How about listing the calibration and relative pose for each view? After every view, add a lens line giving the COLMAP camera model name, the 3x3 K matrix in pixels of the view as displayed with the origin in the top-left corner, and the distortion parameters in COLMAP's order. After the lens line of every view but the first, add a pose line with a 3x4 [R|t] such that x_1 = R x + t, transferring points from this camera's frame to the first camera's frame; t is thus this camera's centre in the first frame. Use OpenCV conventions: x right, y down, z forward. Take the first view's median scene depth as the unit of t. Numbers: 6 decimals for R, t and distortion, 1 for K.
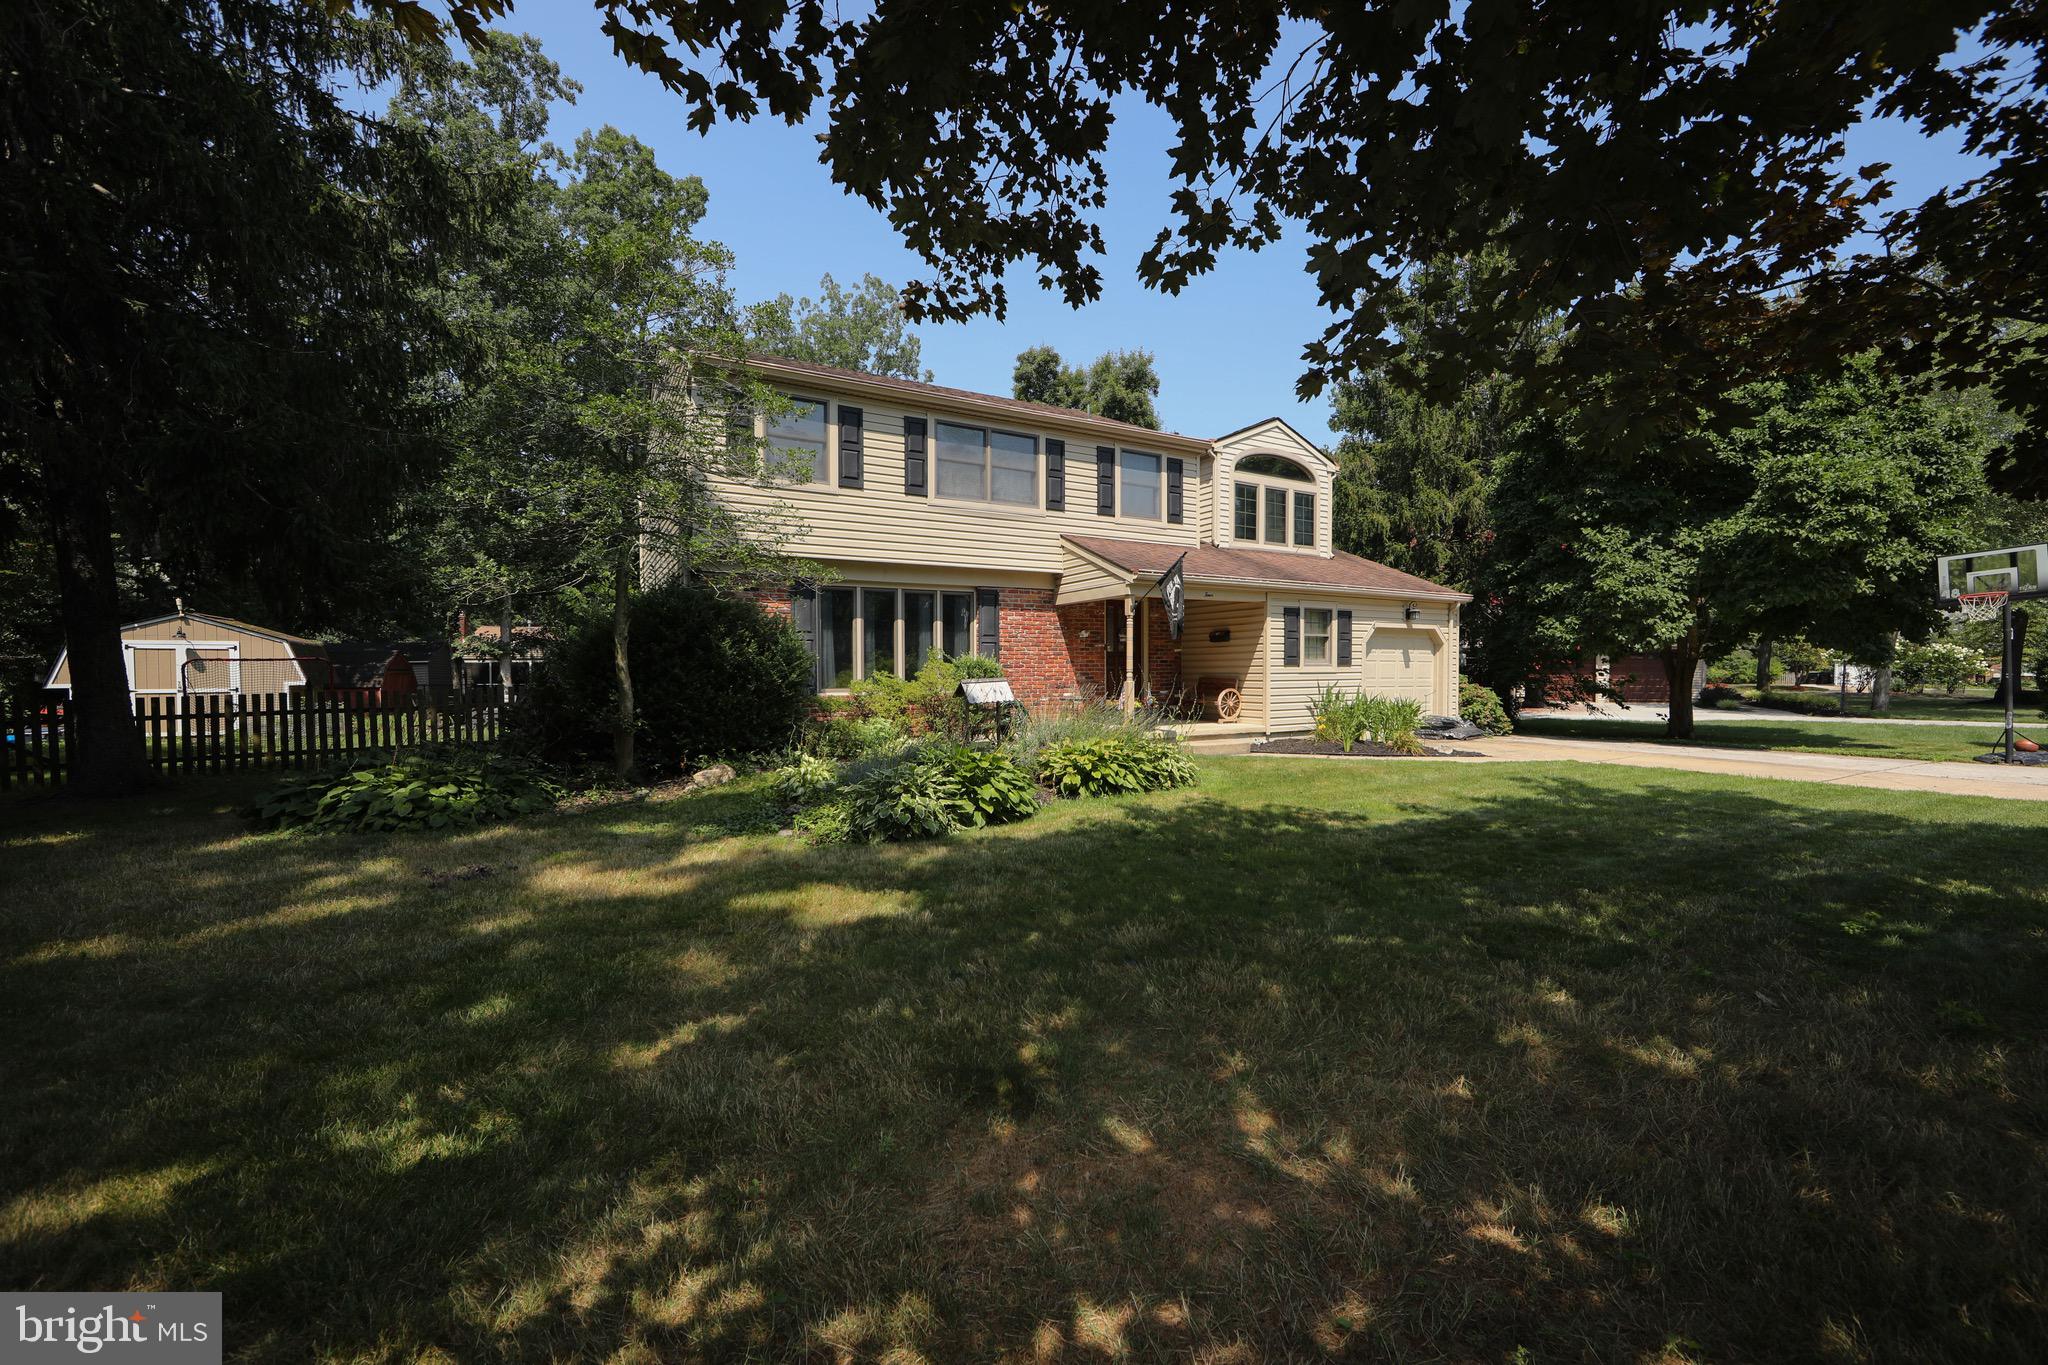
lens RADIAL K [[807.0, 0, 1017.2], [0, 807.0, 681.1], [0, 0, 1]] dist [-0.004043, 0.000769]
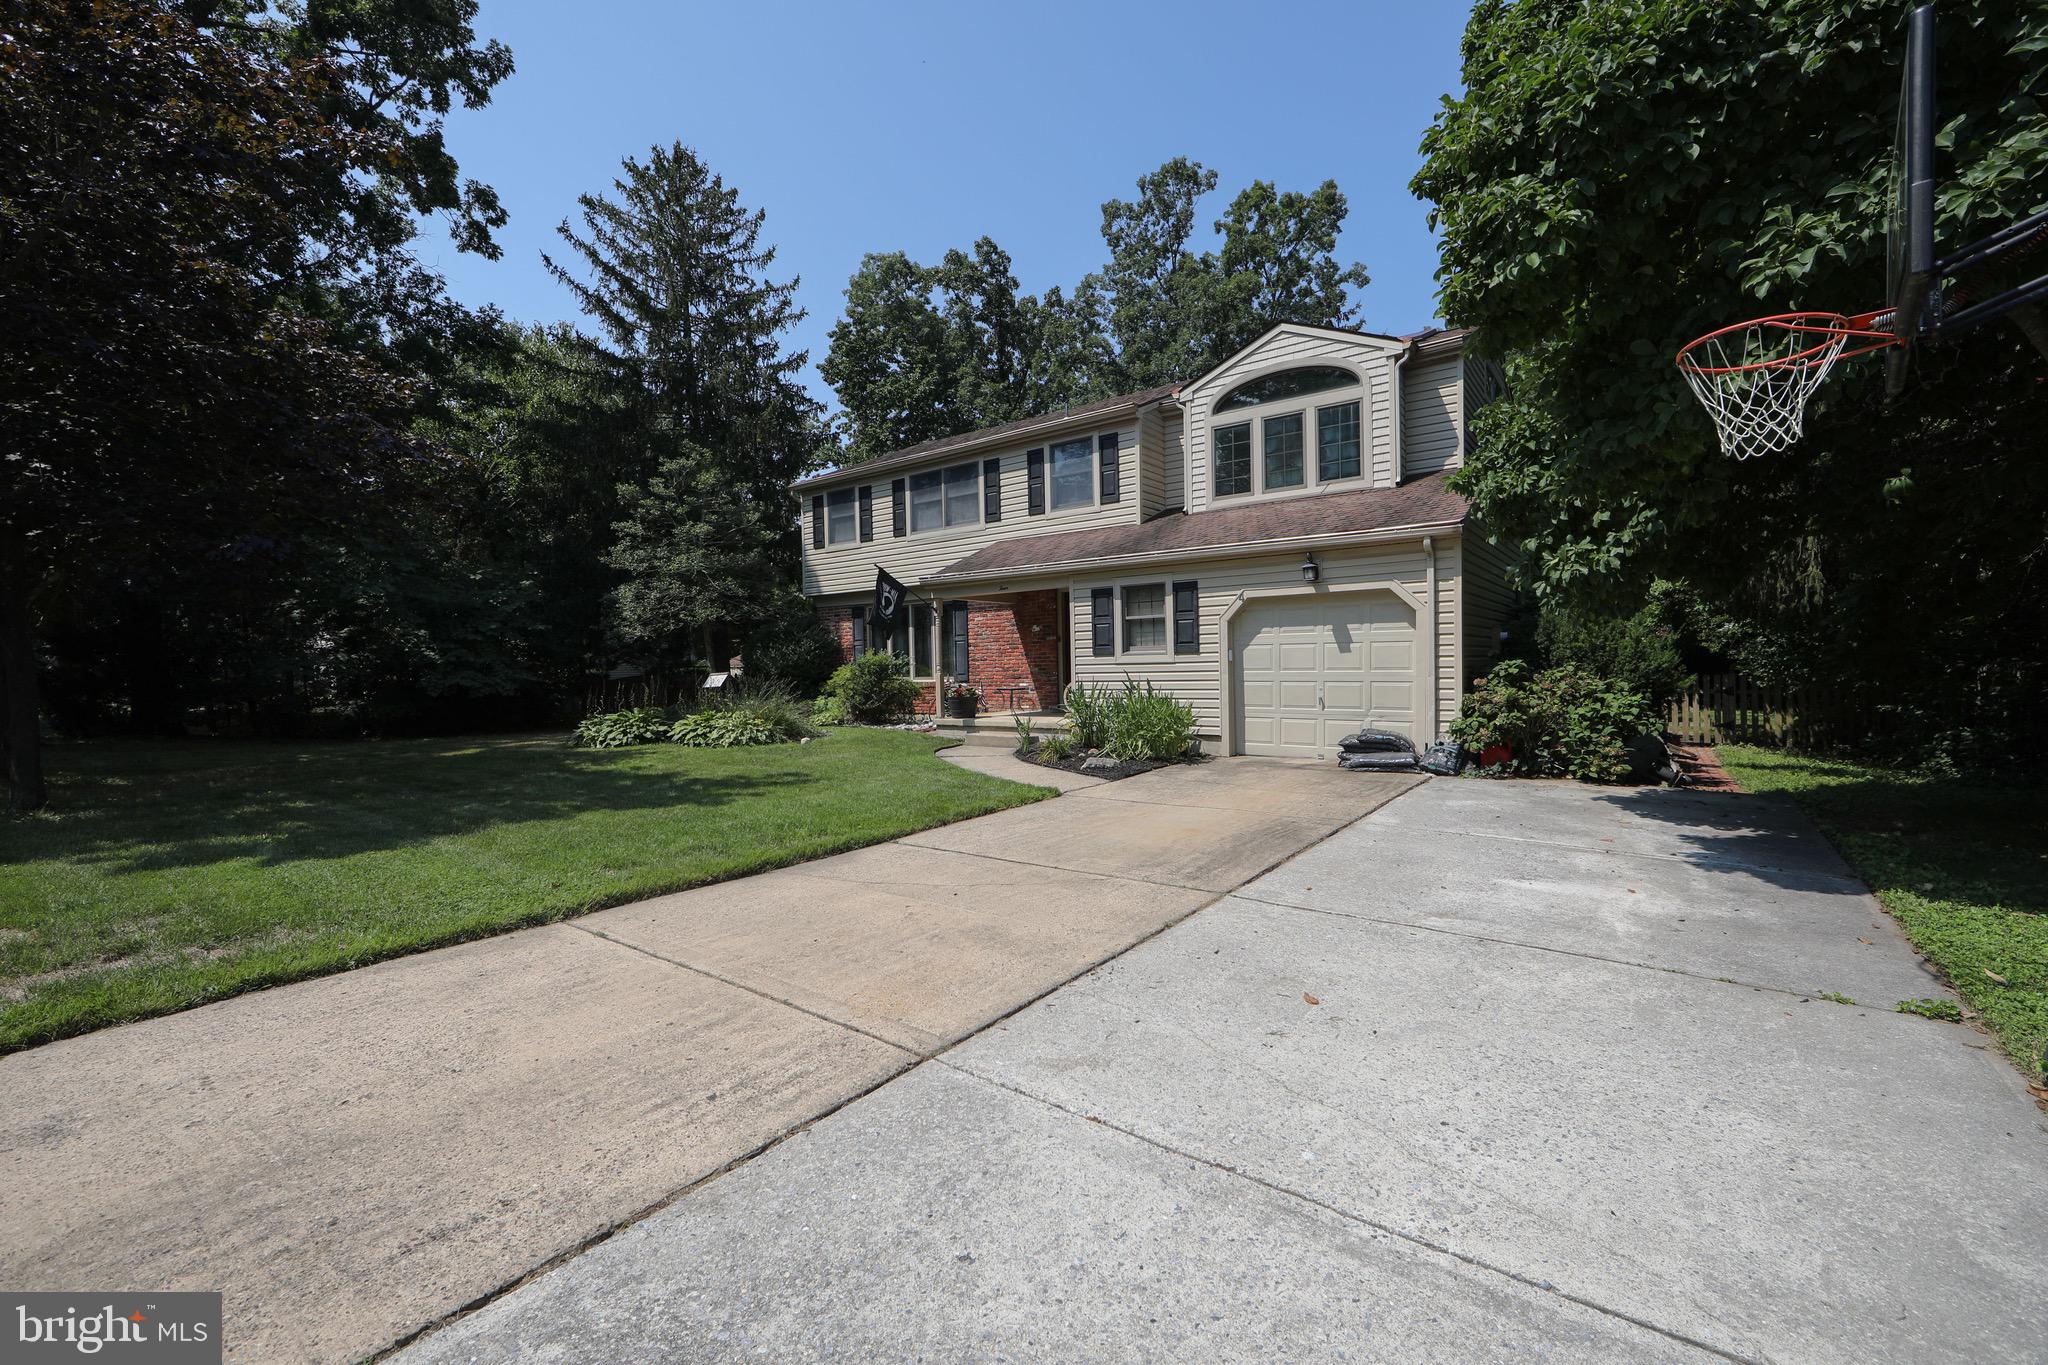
lens RADIAL K [[807.0, 0, 1015.2], [0, 807.0, 679.4], [0, 0, 1]] dist [-0.004043, 0.000769]
pose [[0.413087, 0.011026, -0.910625, 1.040475], [0.005485, 0.999878, 0.014595, -0.006483], [0.910675, -0.011023, 0.412976, 0.532926]]
